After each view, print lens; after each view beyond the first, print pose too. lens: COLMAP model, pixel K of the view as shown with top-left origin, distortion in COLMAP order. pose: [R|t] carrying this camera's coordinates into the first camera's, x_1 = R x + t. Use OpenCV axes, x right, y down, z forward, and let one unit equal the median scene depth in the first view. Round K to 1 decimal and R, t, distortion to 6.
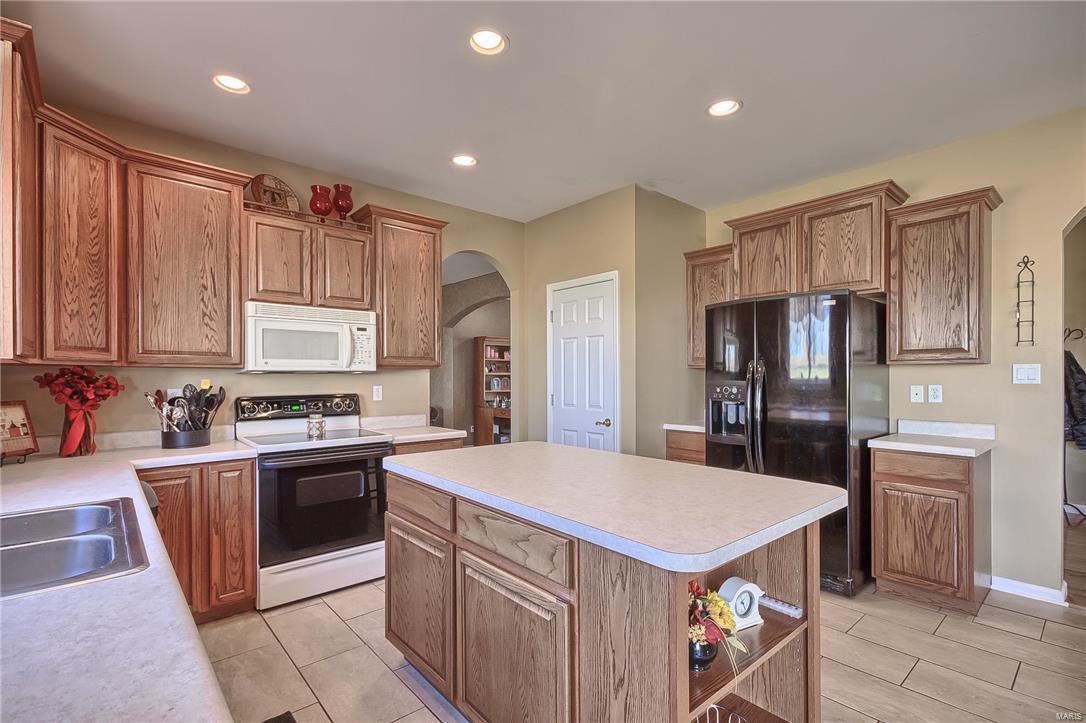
lens RADIAL K [[502.1, 0, 554.1], [0, 502.1, 382.0], [0, 0, 1]] dist [0.012044, -0.000015]
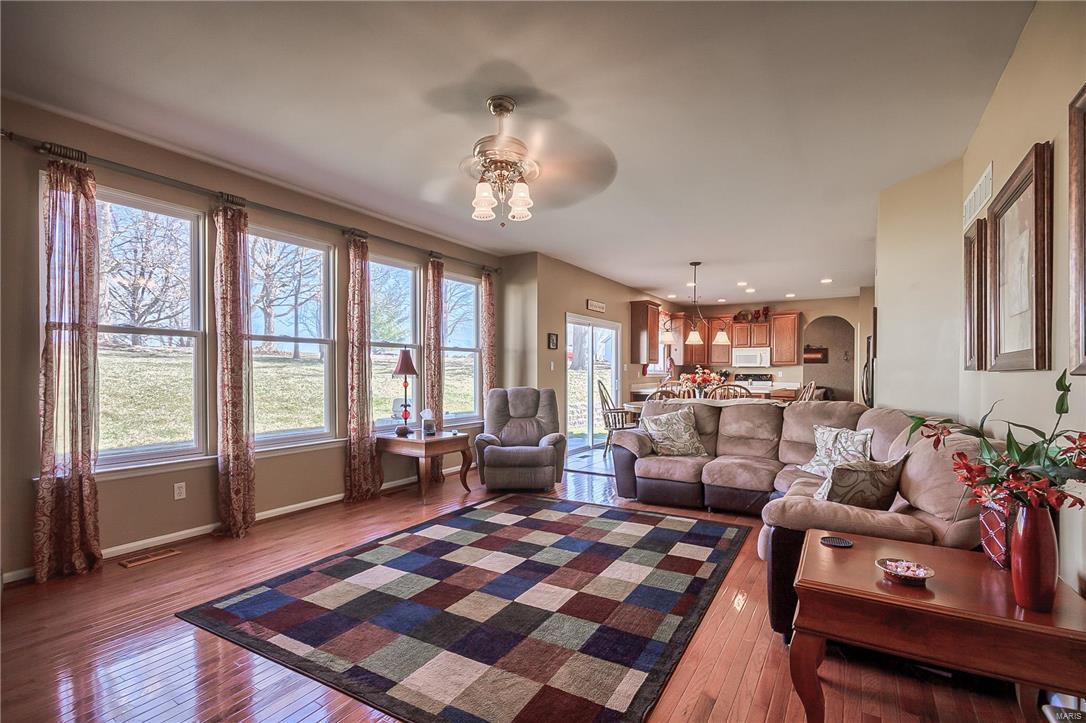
lens RADIAL K [[525.1, 0, 541.5], [0, 525.1, 369.2], [0, 0, 1]] dist [0.006382, 0.000279]
pose [[0.297846, 0.000718, -0.954614, 2.484805], [-0.014012, 0.999895, -0.003619, 0.028919], [0.954511, 0.014454, 0.297825, -1.401165]]
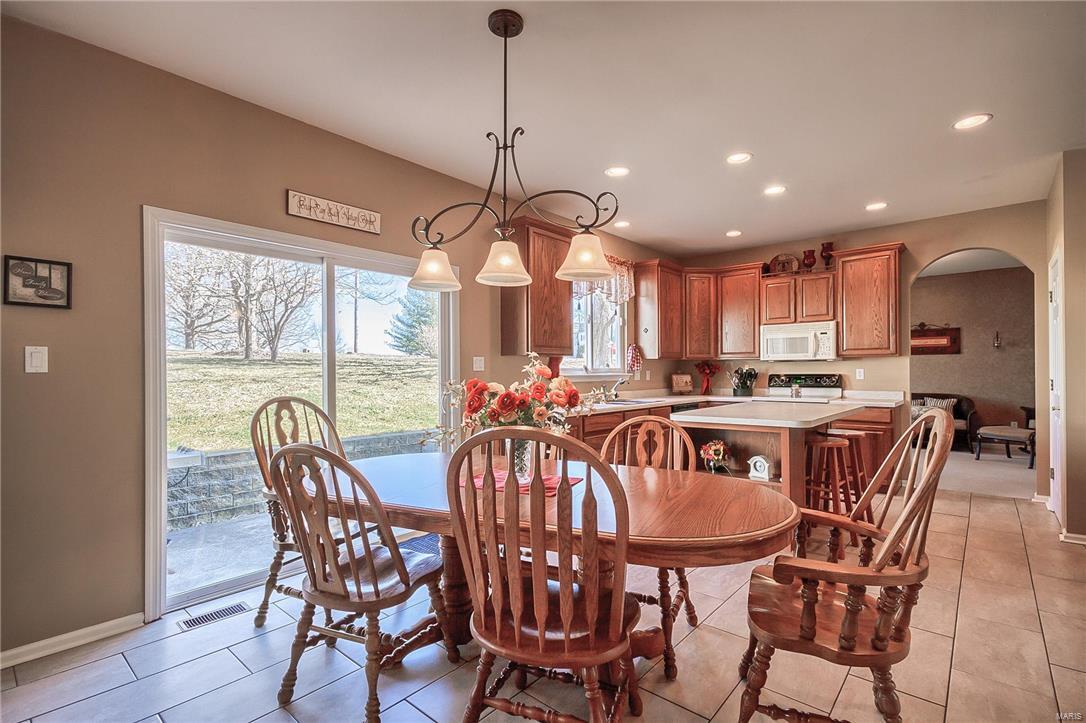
lens RADIAL K [[502.1, 0, 547.4], [0, 502.1, 364.5], [0, 0, 1]] dist [0.012044, -0.000015]
pose [[0.130560, -0.010222, -0.991388, 1.137906], [-0.005235, 0.999926, -0.010999, 0.017971], [0.991427, 0.006626, 0.130497, -0.081618]]
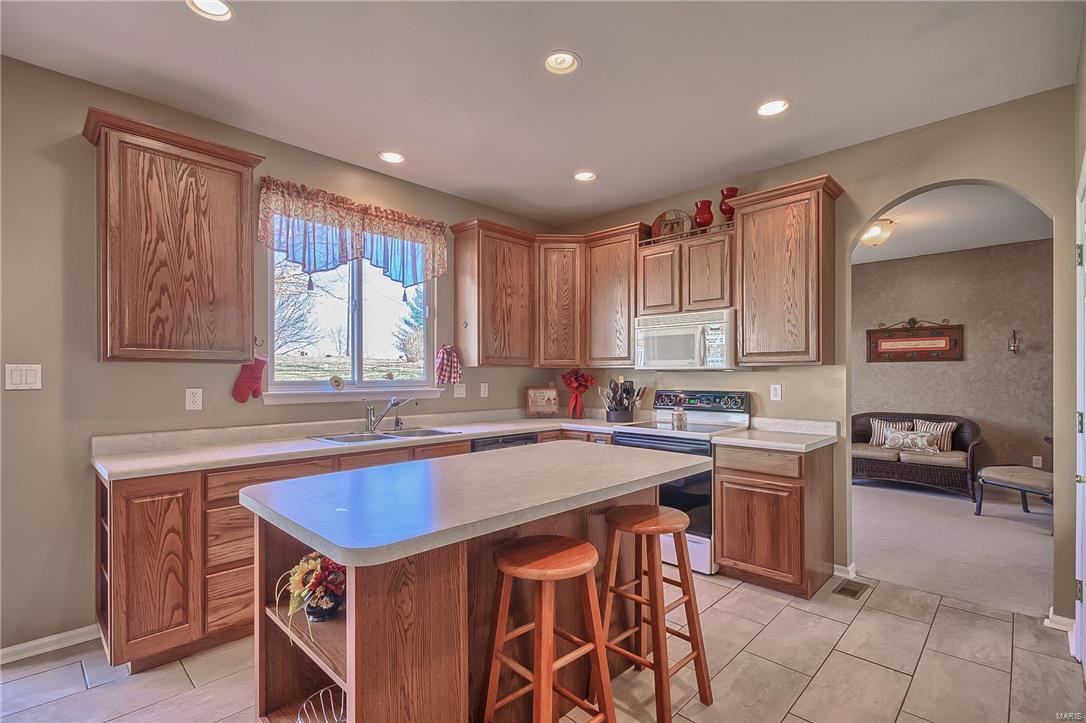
lens RADIAL K [[502.1, 0, 544.5], [0, 502.1, 374.8], [0, 0, 1]] dist [0.012044, -0.000015]
pose [[0.080799, 0.003862, -0.996723, 0.632975], [-0.011389, 0.999931, 0.002951, -0.009897], [0.996665, 0.011113, 0.080838, 0.600402]]
